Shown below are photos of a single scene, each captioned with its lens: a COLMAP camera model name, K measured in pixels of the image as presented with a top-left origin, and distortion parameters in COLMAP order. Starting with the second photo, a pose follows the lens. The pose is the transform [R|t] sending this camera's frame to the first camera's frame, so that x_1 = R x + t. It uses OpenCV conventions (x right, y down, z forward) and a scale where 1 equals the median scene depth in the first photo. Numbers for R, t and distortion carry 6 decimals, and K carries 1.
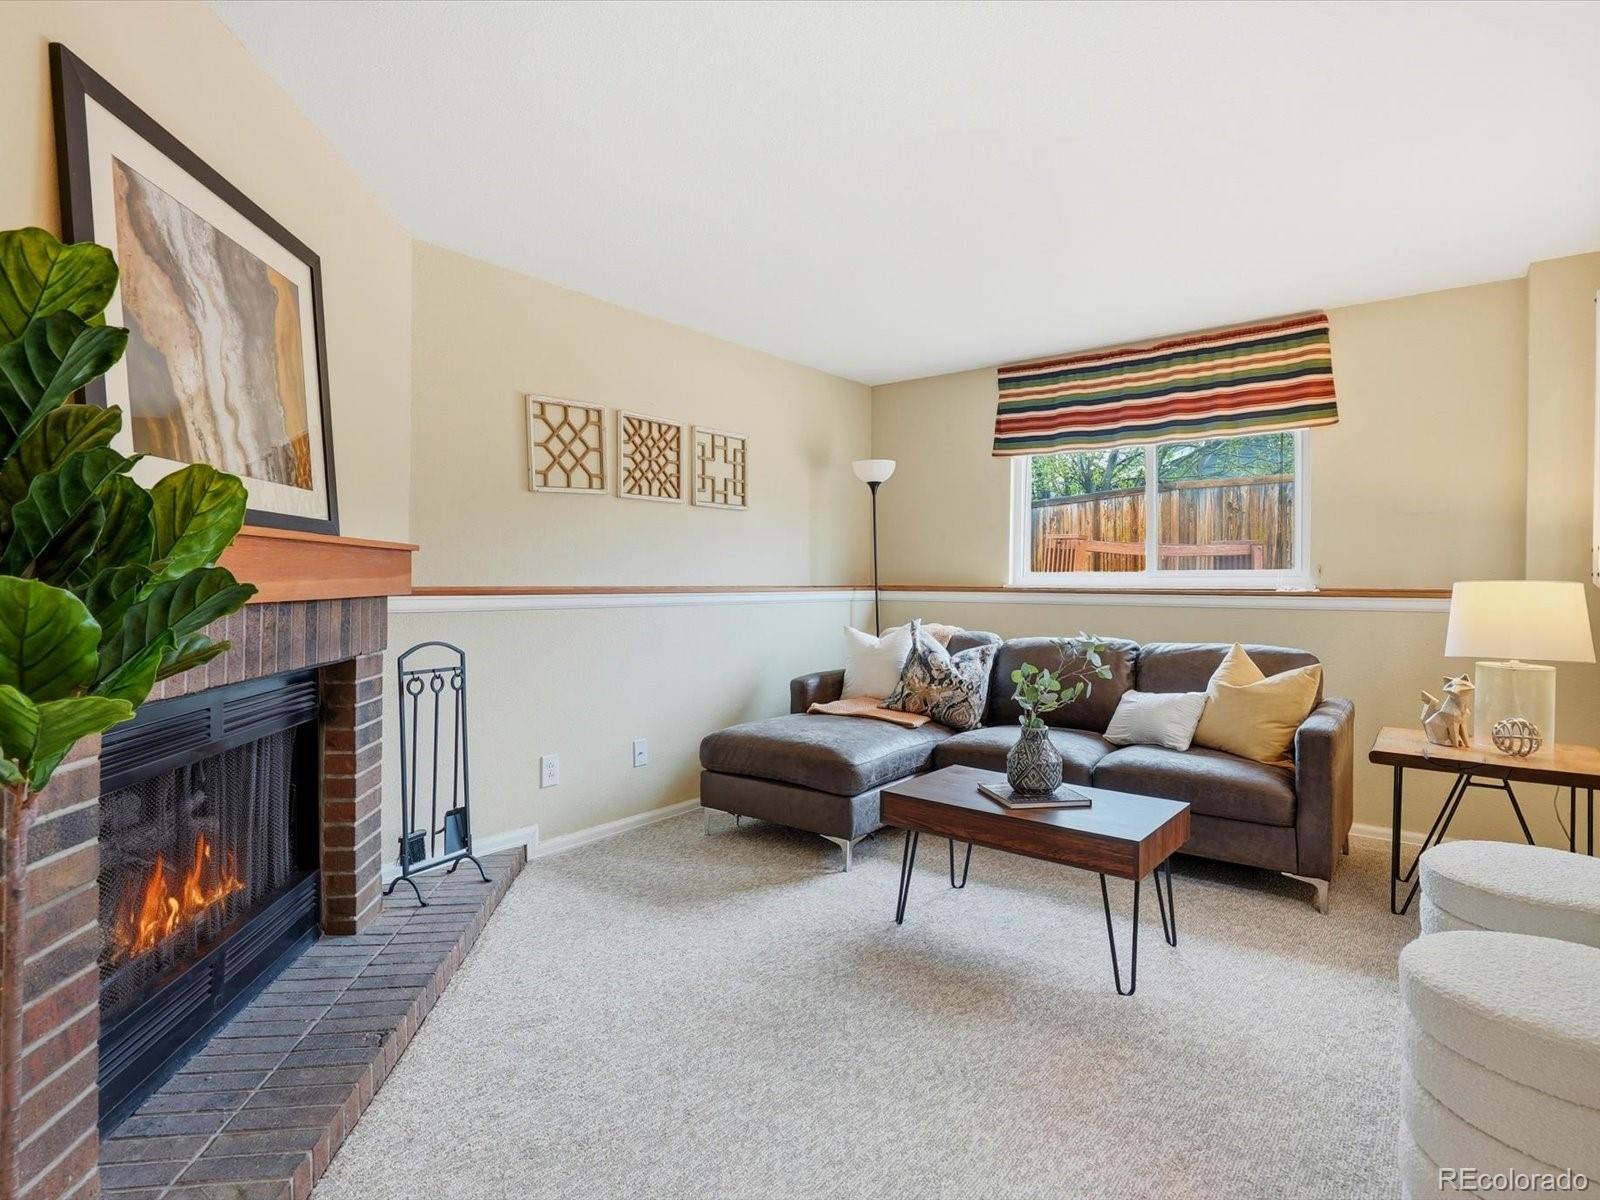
lens RADIAL K [[840.2, 0, 798.5], [0, 840.2, 585.4], [0, 0, 1]] dist [-0.003095, -0.000420]
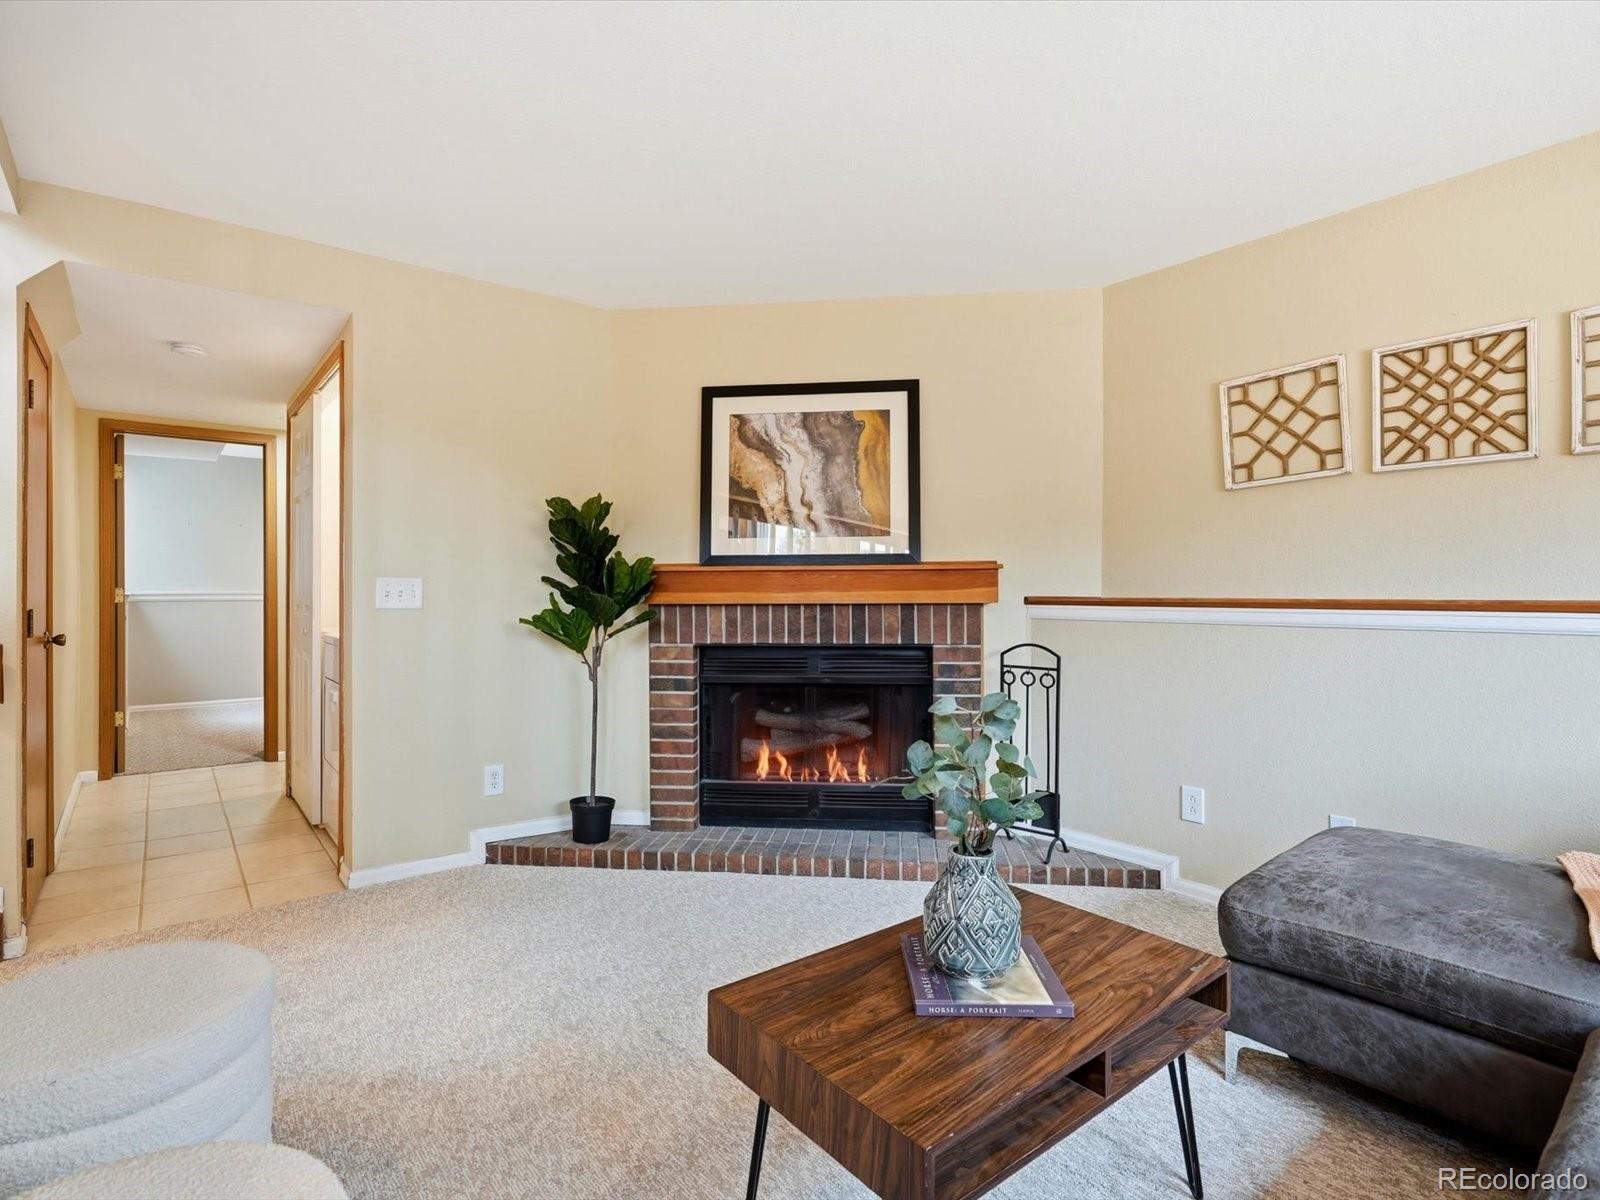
lens RADIAL K [[823.1, 0, 793.9], [0, 823.1, 586.6], [0, 0, 1]] dist [-0.004079, 0.001449]
pose [[-0.229530, -0.006369, -0.973281, 0.599805], [-0.004217, 0.999976, -0.005549, -0.004332], [0.973293, 0.002830, -0.229551, 0.723467]]
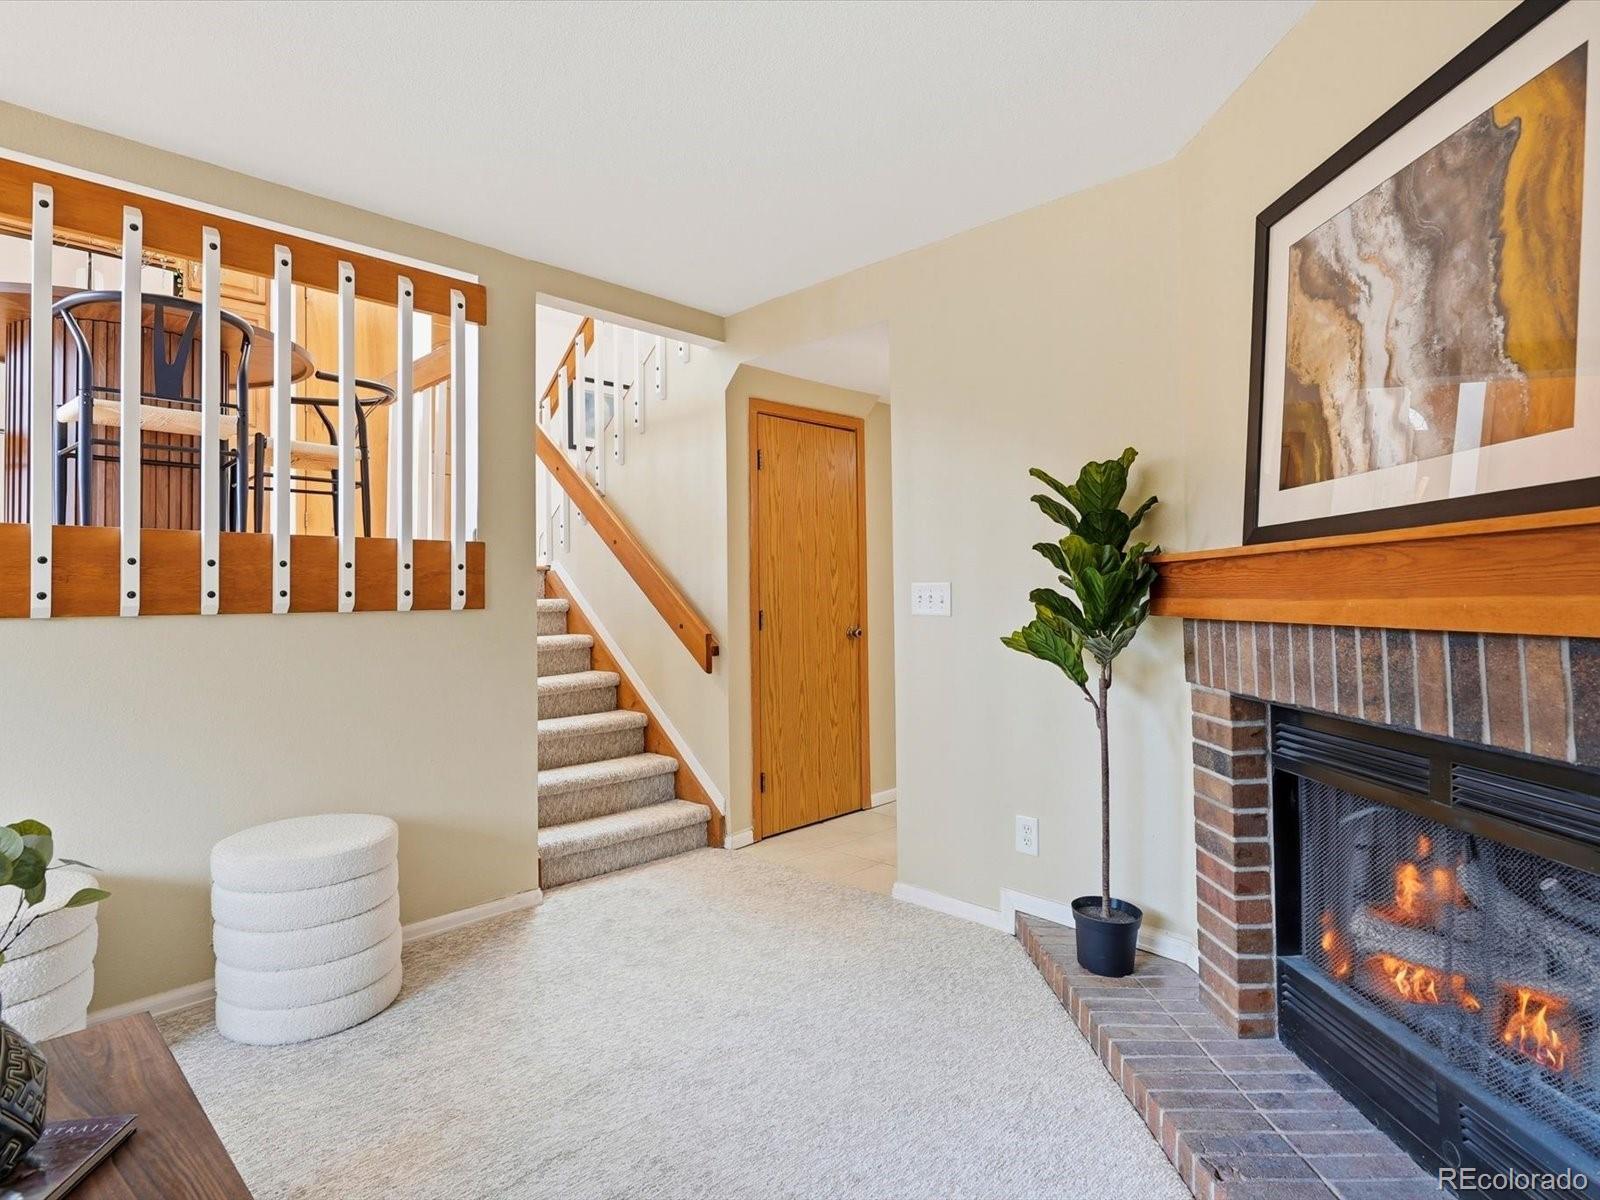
lens RADIAL K [[847.4, 0, 799.2], [0, 847.4, 574.4], [0, 0, 1]] dist [-0.001145, 0.000884]
pose [[-0.996504, 0.008460, 0.083114, -0.088144], [0.006858, 0.999786, -0.019540, -0.008868], [-0.083262, -0.018902, -0.996348, 0.955938]]
